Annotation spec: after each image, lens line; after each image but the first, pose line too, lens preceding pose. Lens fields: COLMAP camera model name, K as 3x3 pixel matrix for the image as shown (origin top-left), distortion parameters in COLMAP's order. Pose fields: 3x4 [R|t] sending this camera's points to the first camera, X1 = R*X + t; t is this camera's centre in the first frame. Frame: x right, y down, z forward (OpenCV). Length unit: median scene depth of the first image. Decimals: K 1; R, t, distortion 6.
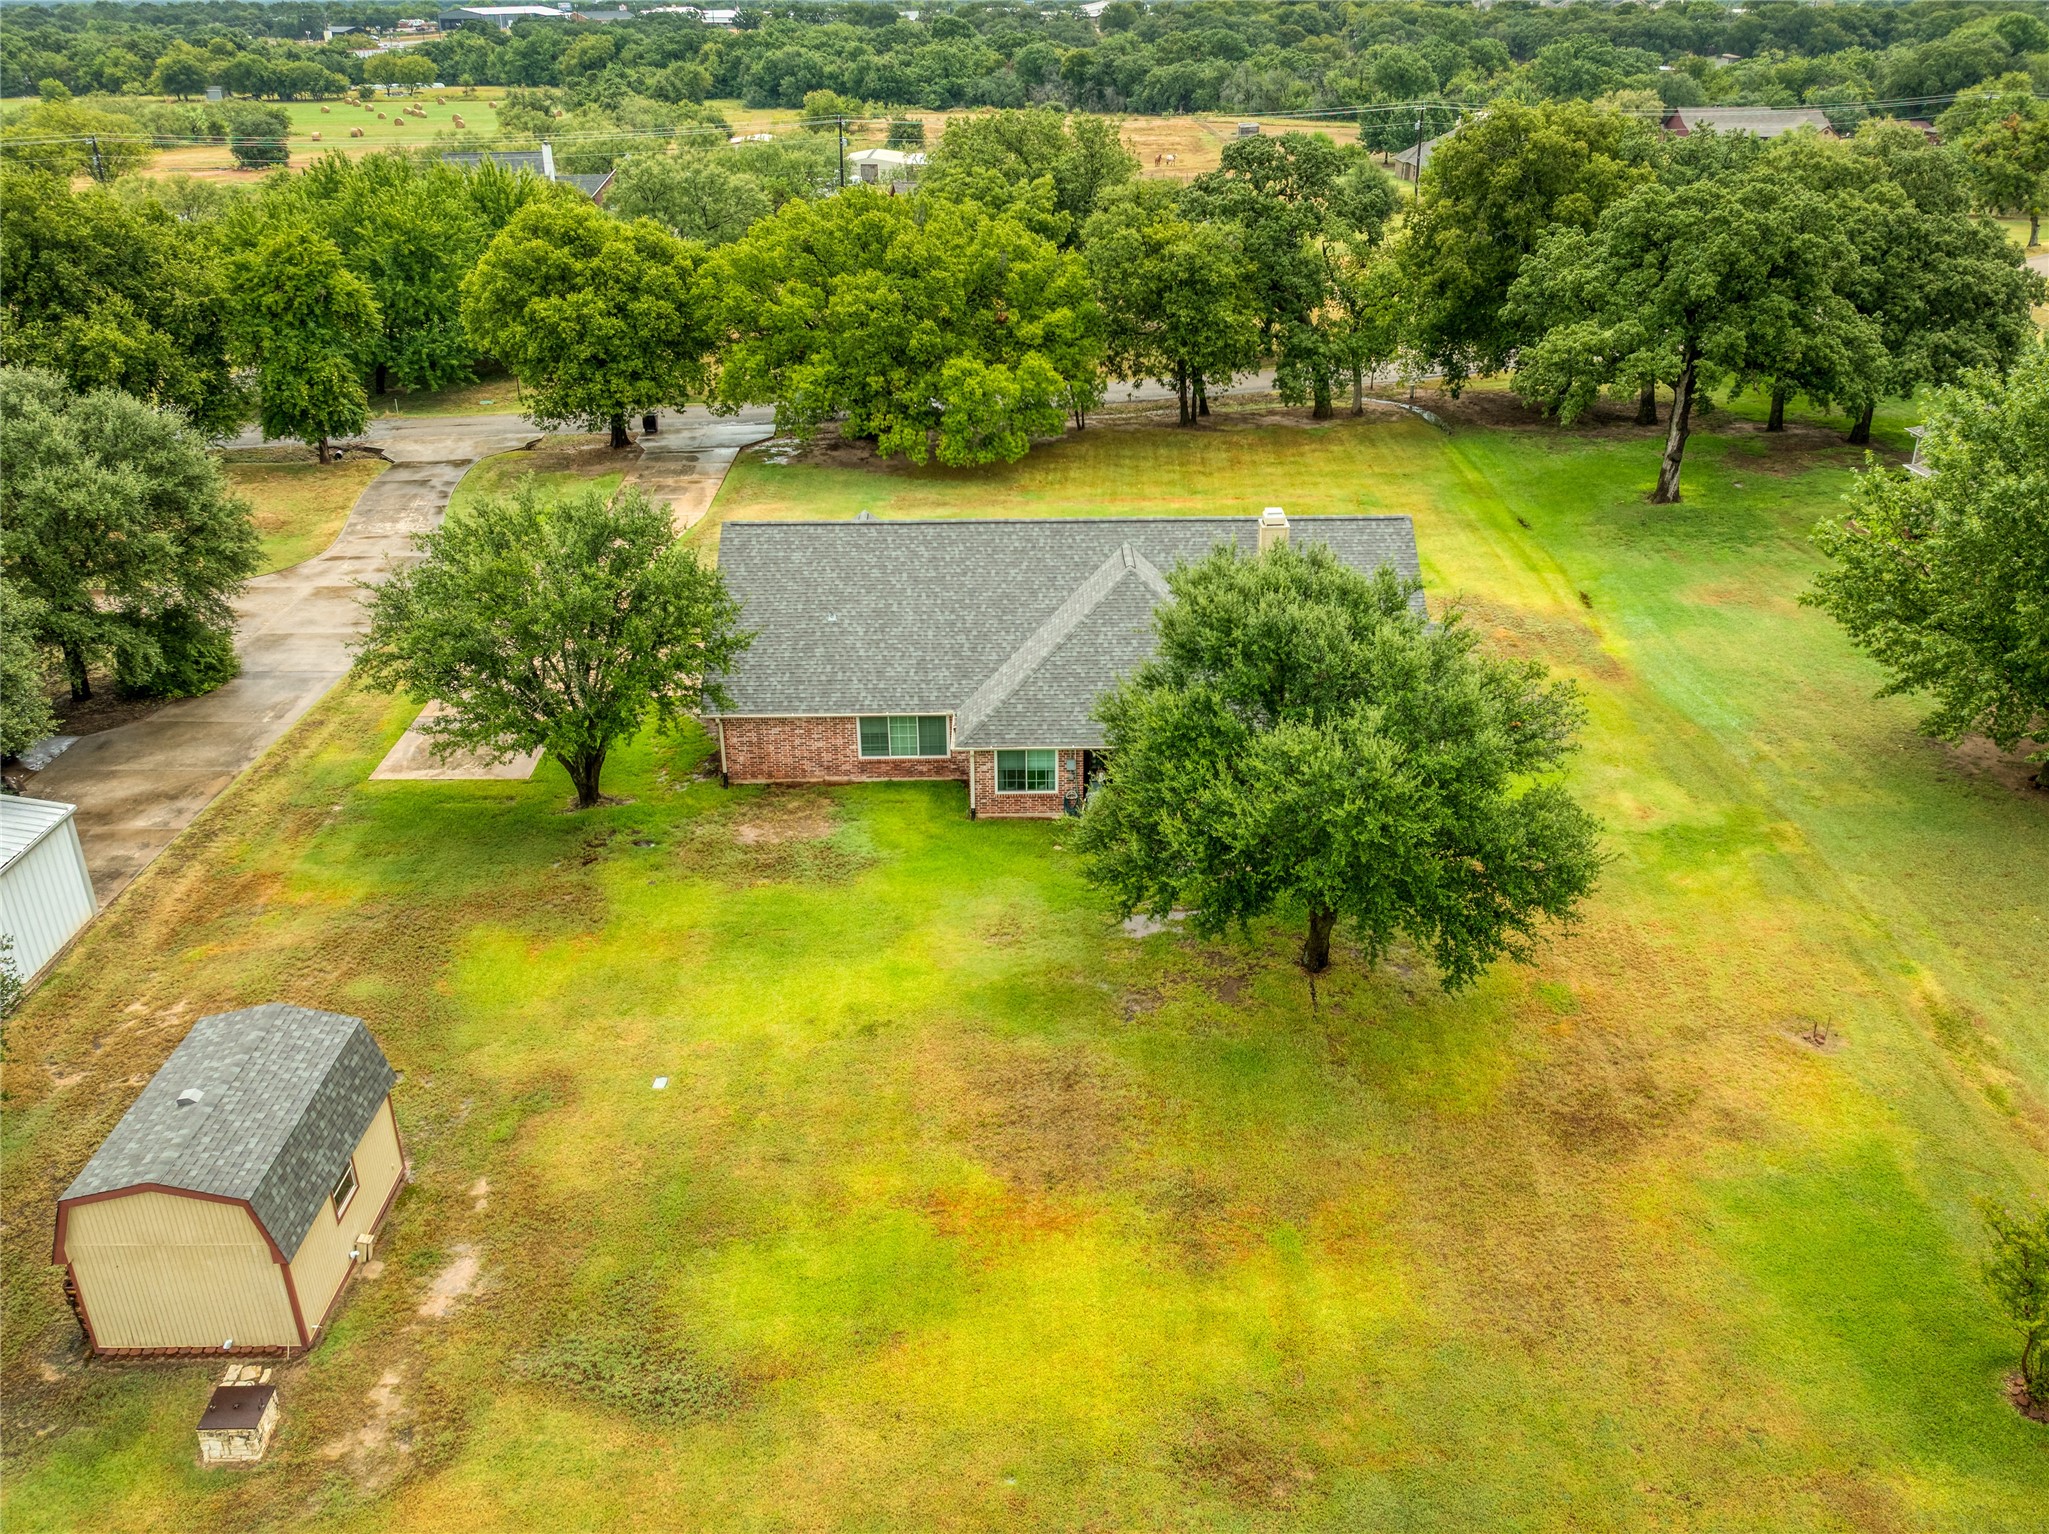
lens RADIAL K [[1626.3, 0, 1075.8], [0, 1626.3, 771.4], [0, 0, 1]] dist [-0.022520, 0.000009]
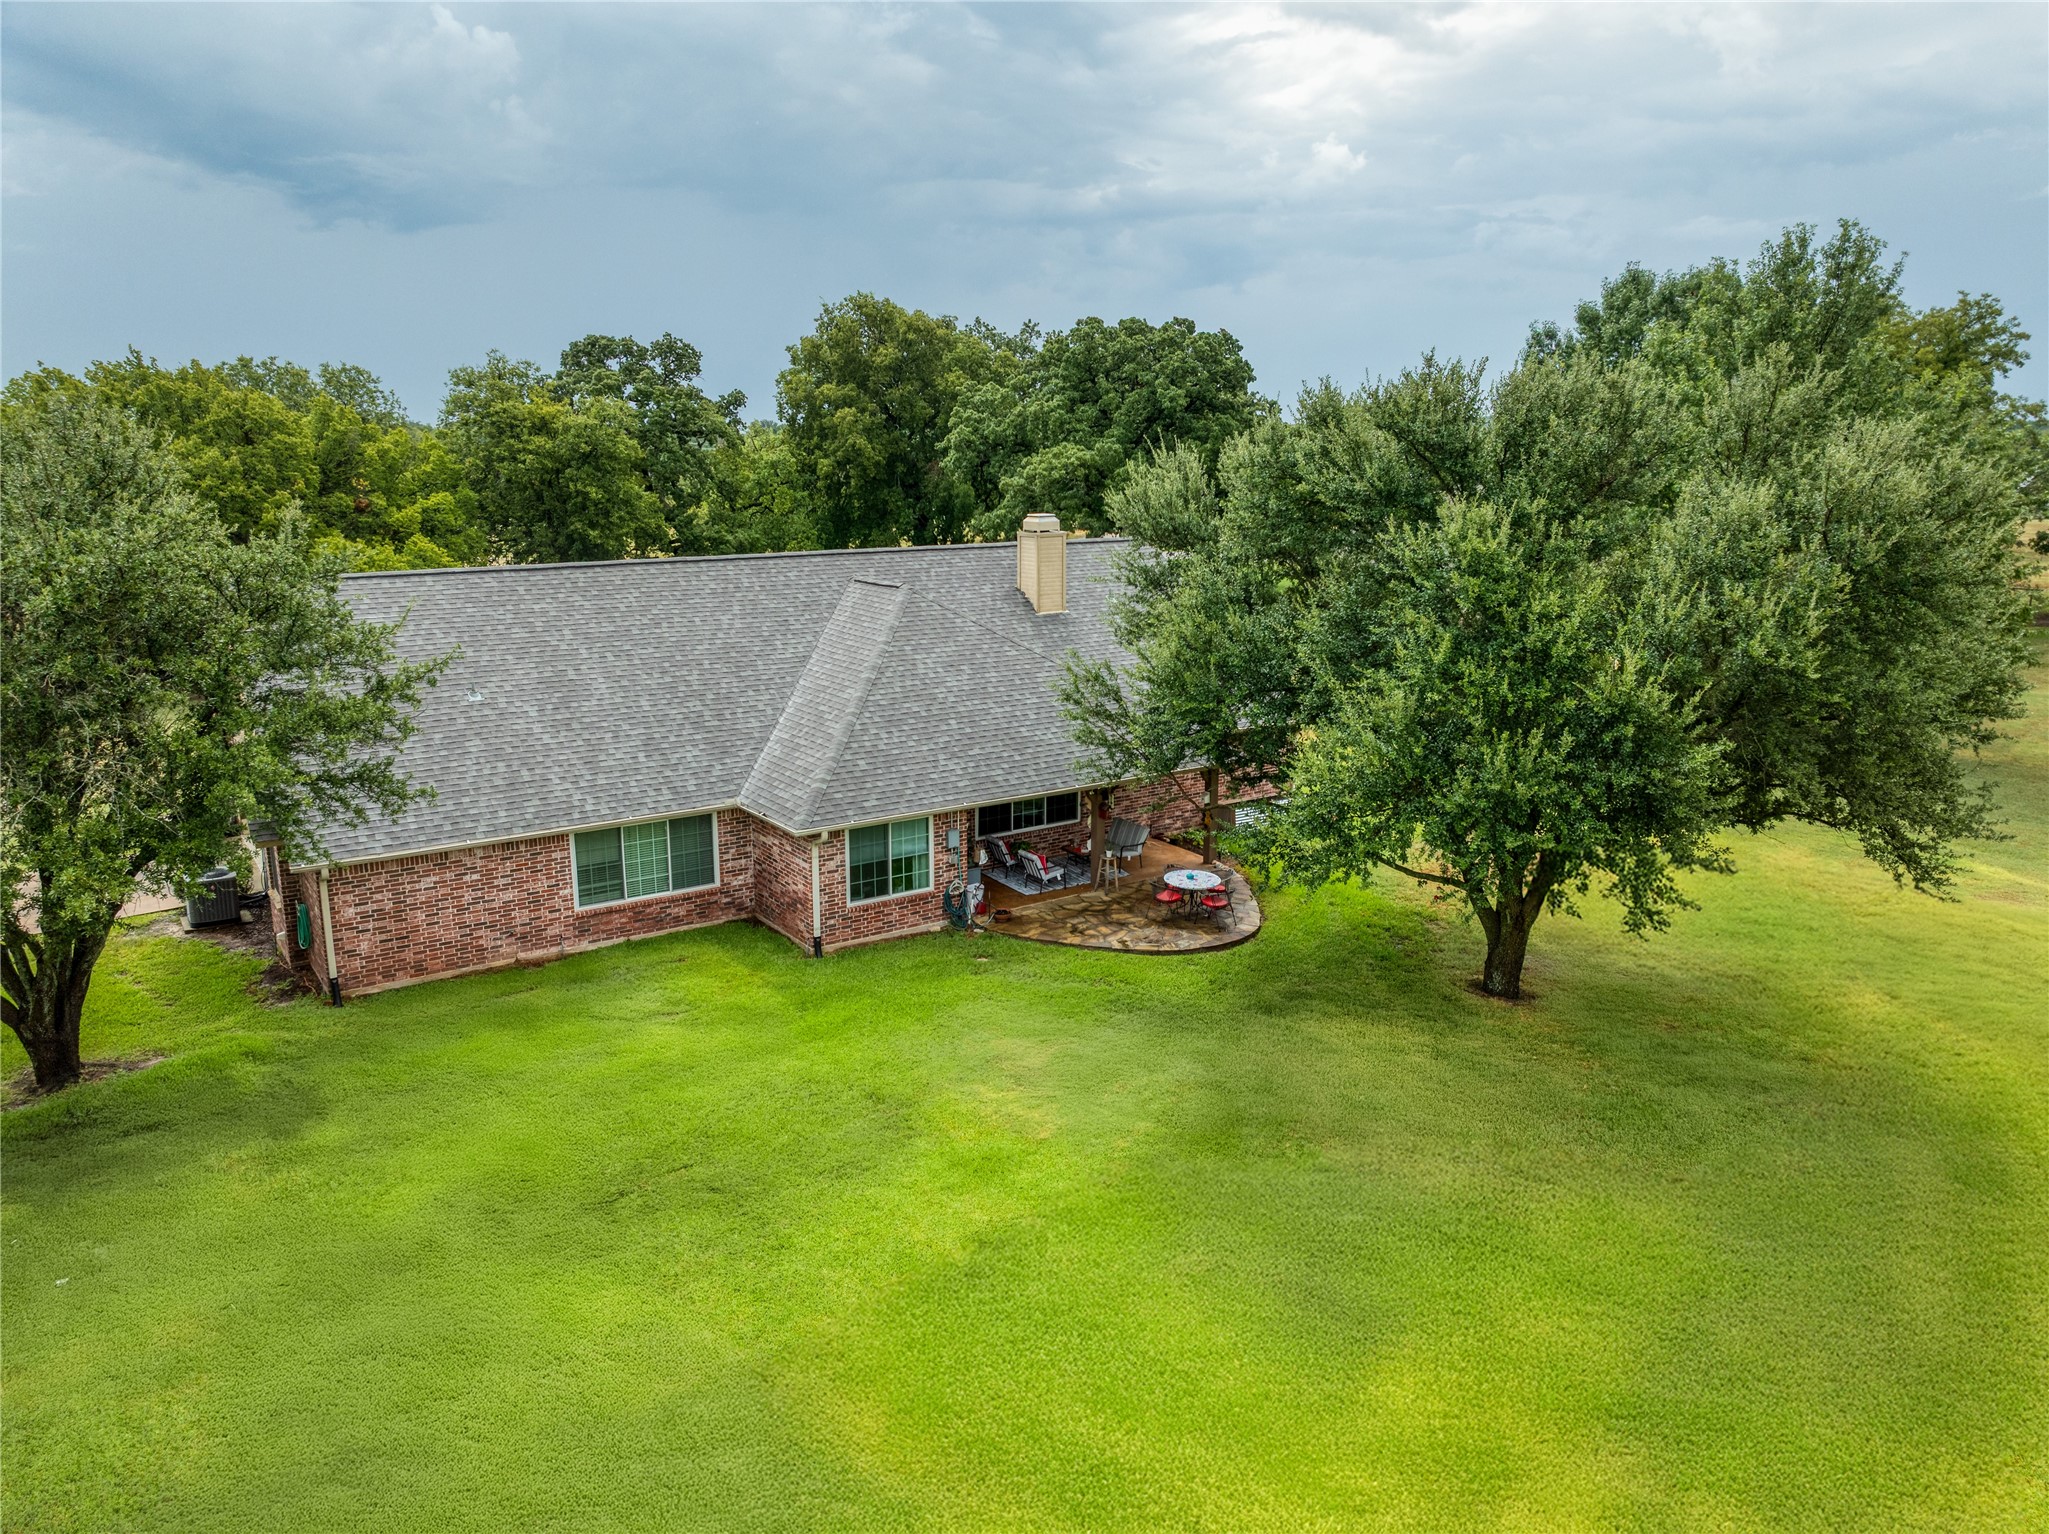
lens RADIAL K [[1431.1, 0, 1024.5], [0, 1431.1, 767.0], [0, 0, 1]] dist [-0.033259, 0.002567]
pose [[0.838877, -0.117167, 0.531561, -0.265819], [0.237344, 0.957569, -0.163493, 0.065252], [-0.489850, 0.263313, 0.831092, 0.477893]]
